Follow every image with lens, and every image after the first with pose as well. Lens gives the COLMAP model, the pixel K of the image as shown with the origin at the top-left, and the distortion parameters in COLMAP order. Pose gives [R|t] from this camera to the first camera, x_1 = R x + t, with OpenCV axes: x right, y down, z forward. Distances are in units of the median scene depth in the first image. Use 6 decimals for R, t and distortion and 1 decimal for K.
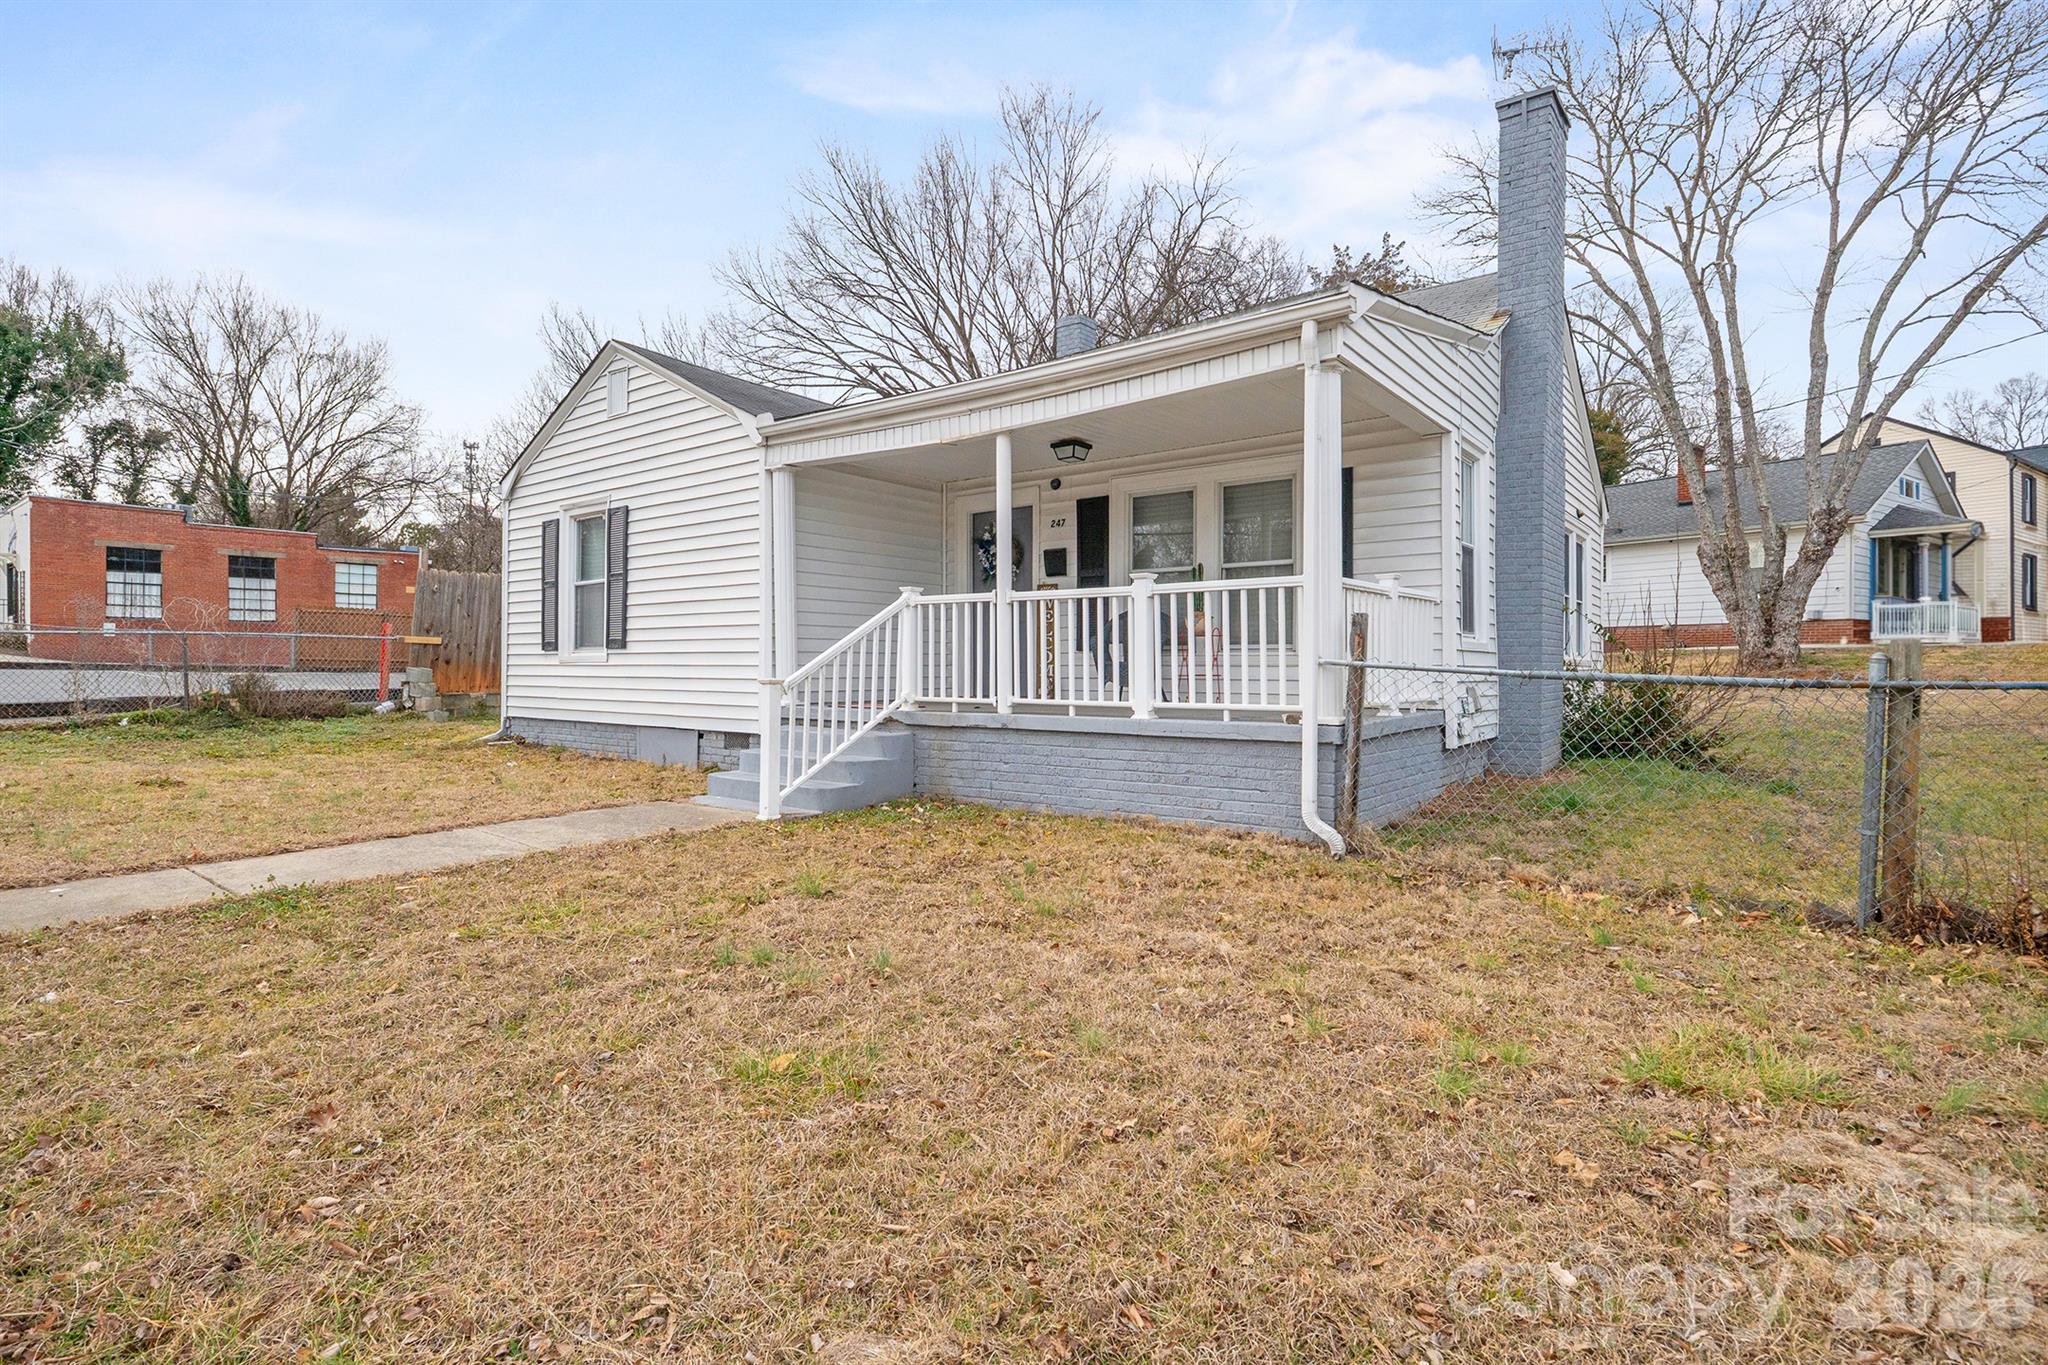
lens RADIAL K [[991.2, 0, 1017.4], [0, 991.2, 677.8], [0, 0, 1]] dist [-0.004607, -0.002121]
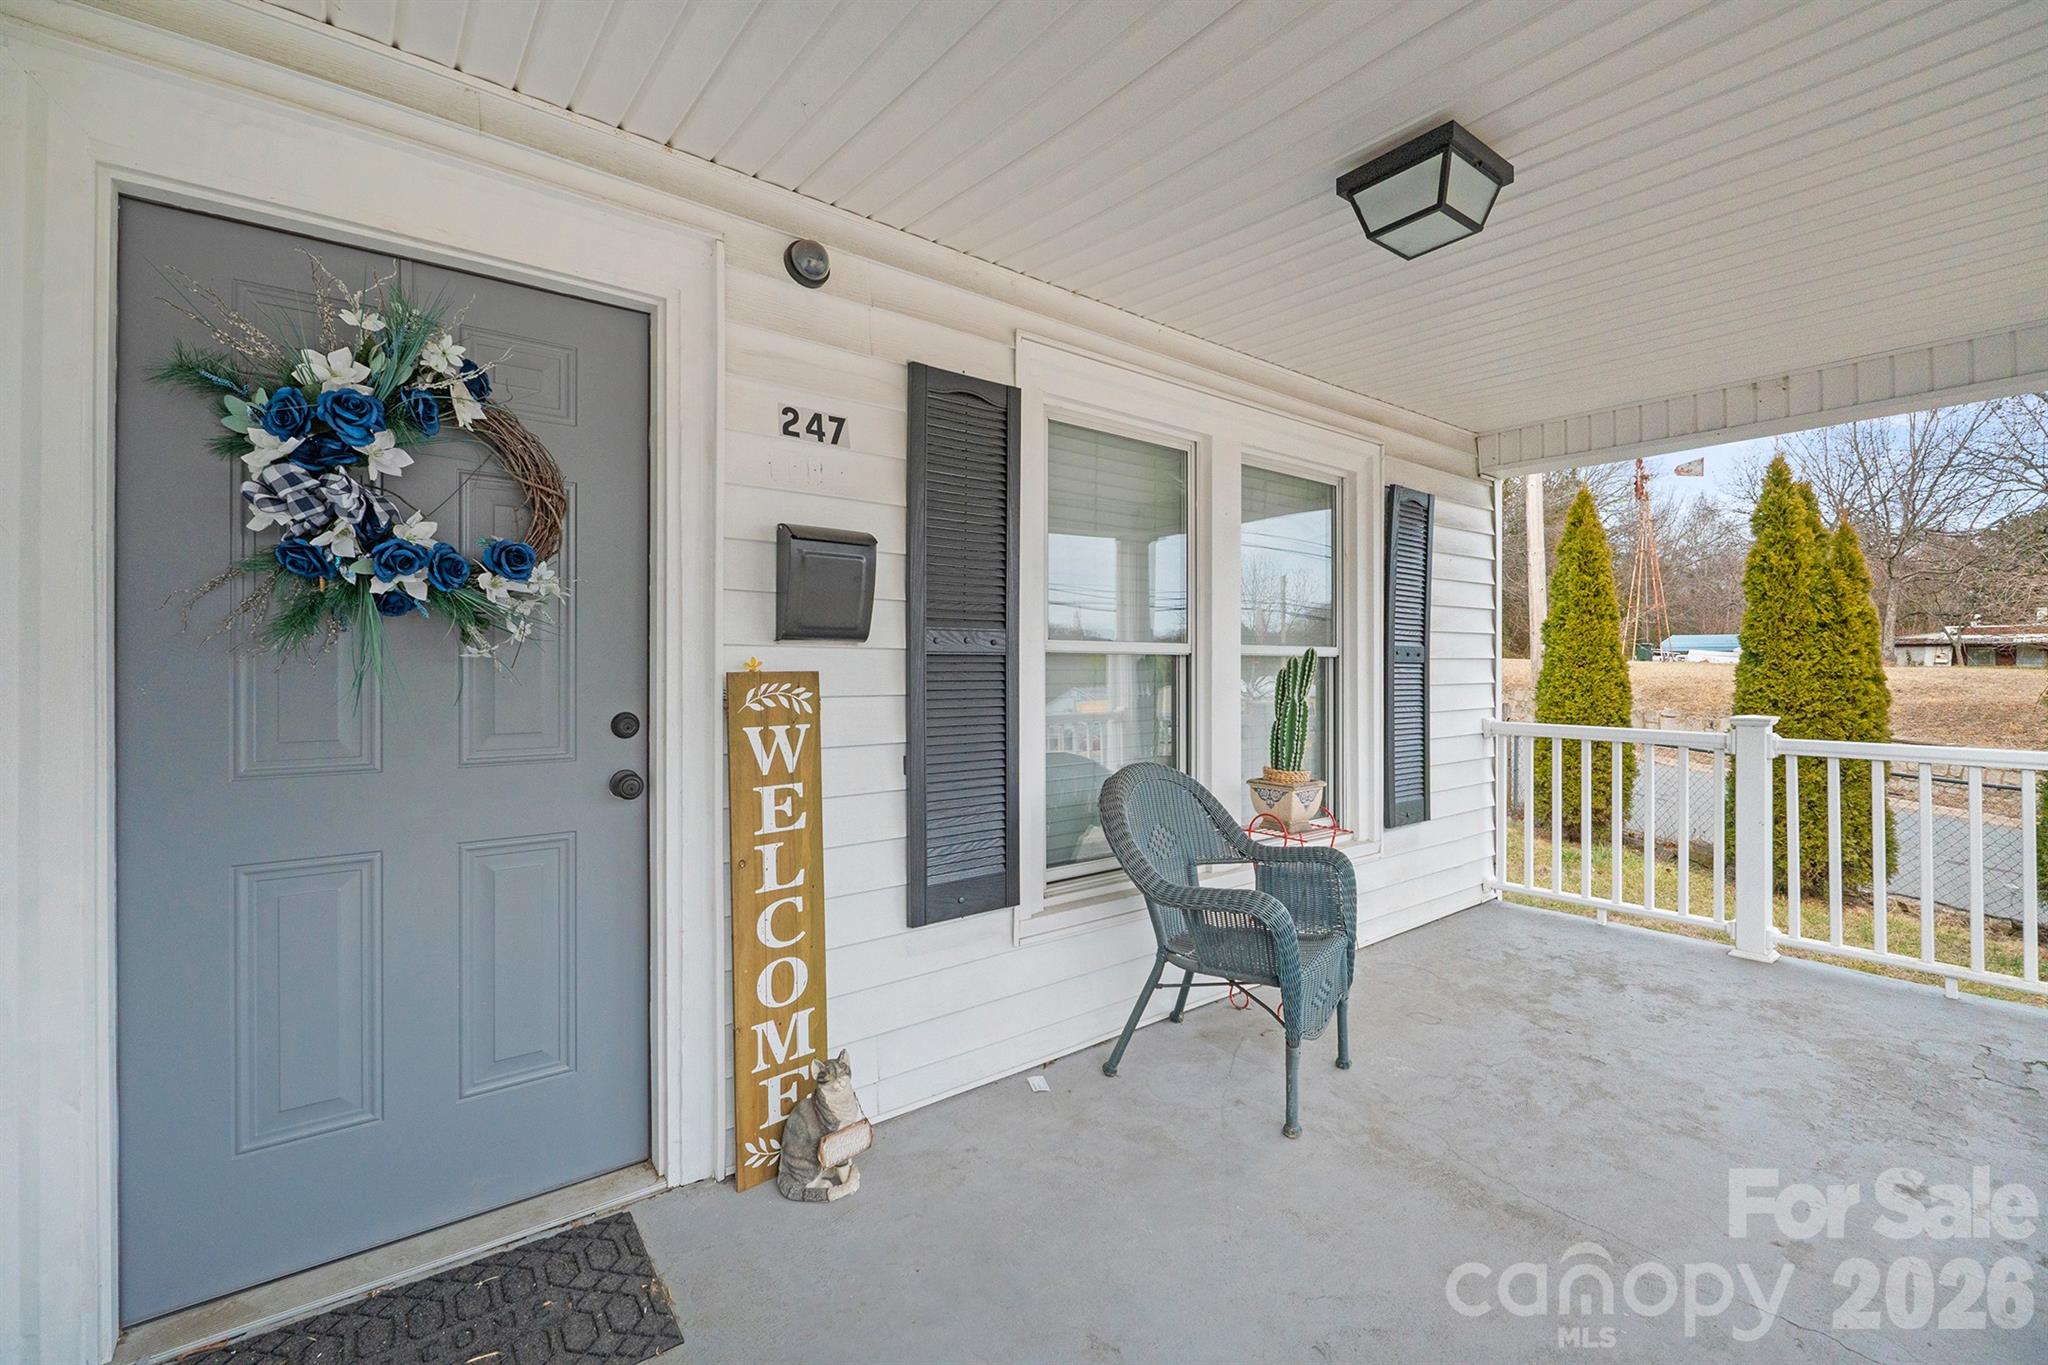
lens RADIAL K [[859.2, 0, 1025.6], [0, 859.2, 667.6], [0, 0, 1]] dist [-0.007726, -0.001044]
pose [[0.252067, -0.002571, 0.967706, -0.163828], [0.007205, 0.999974, 0.000780, -0.102247], [-0.967683, 0.006775, 0.252078, 0.958529]]
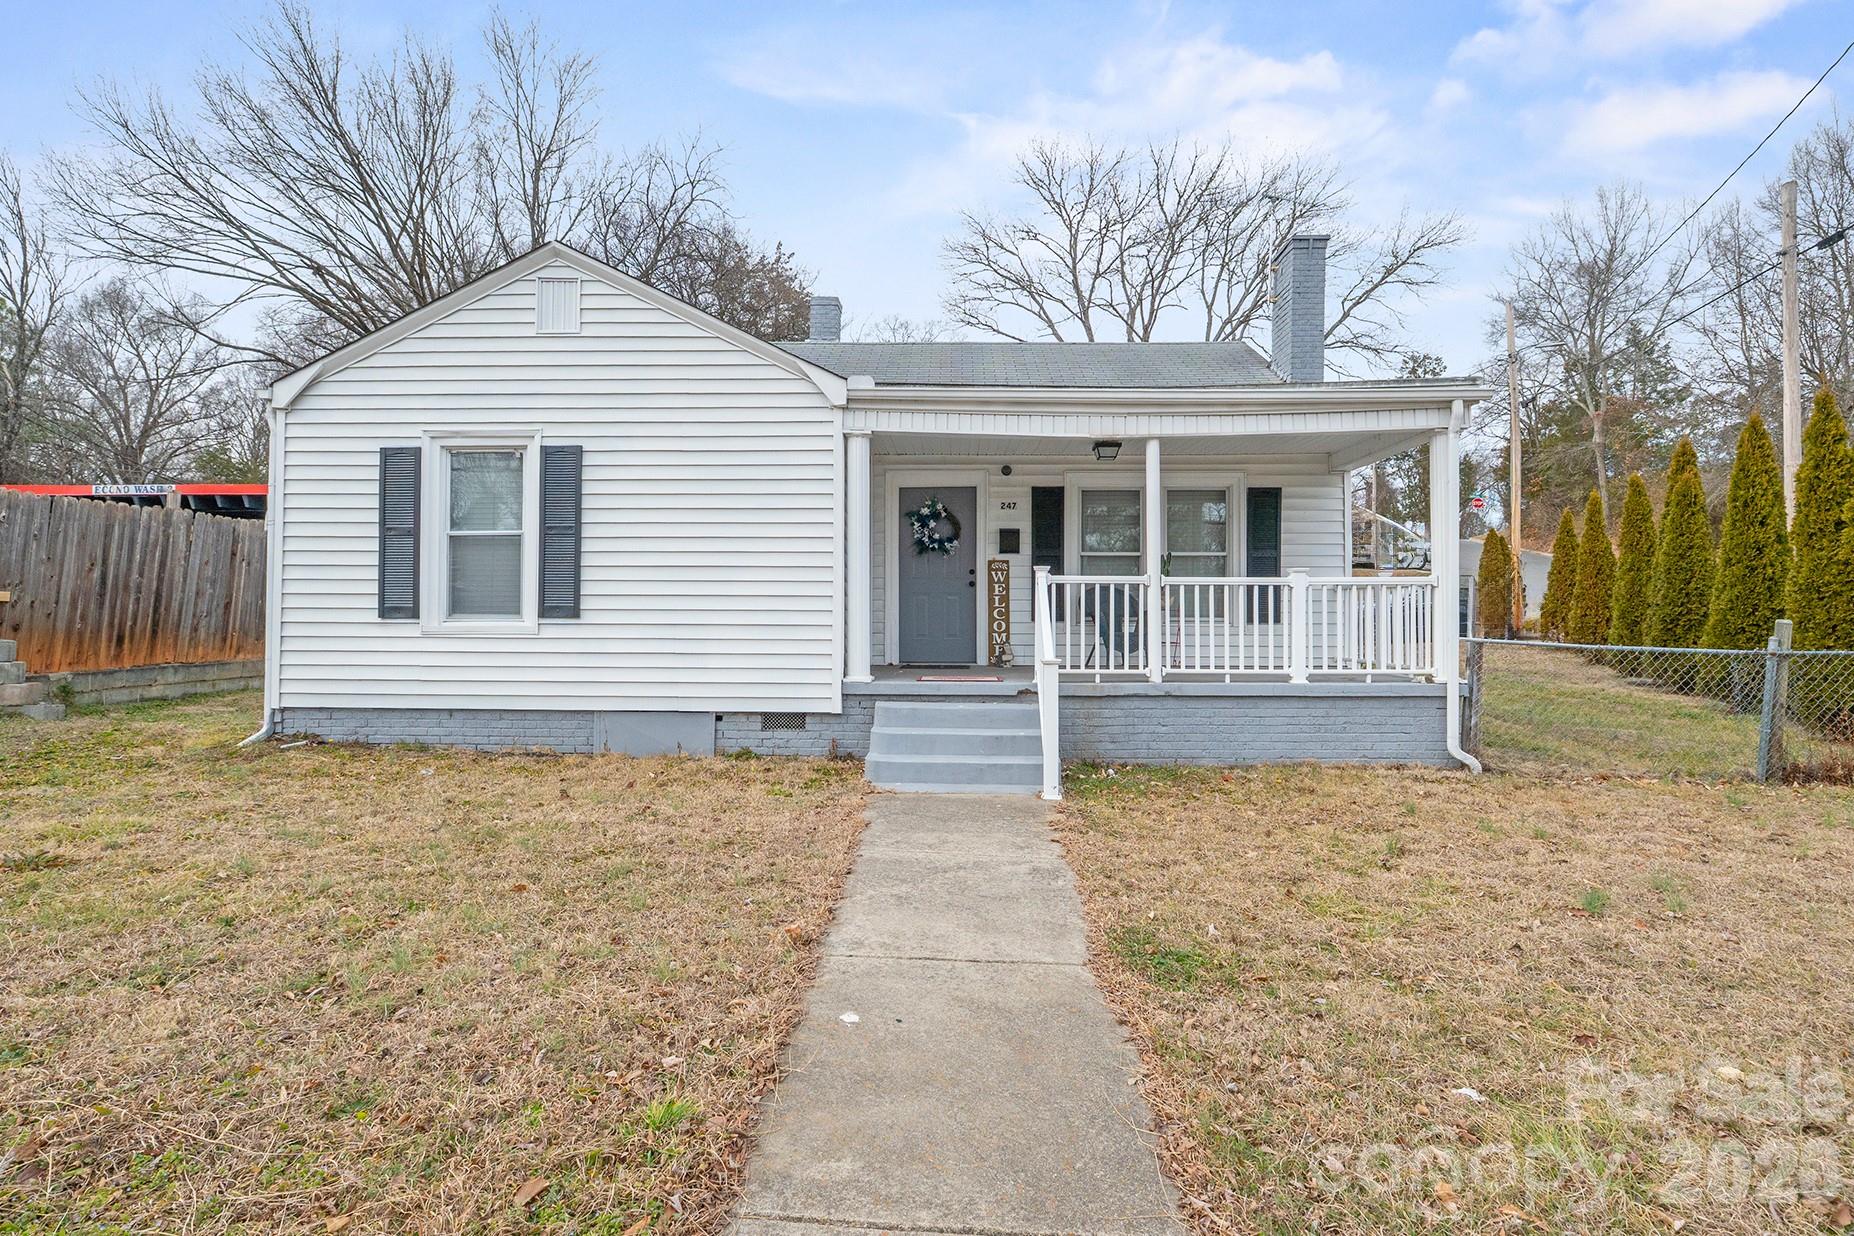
lens RADIAL K [[913.6, 0, 922.4], [0, 913.6, 610.3], [0, 0, 1]] dist [-0.006227, -0.000480]
pose [[0.813470, 0.003737, 0.581595, -0.677793], [0.004350, 0.999912, -0.012510, -0.028159], [-0.581591, 0.012706, 0.813382, 0.240529]]
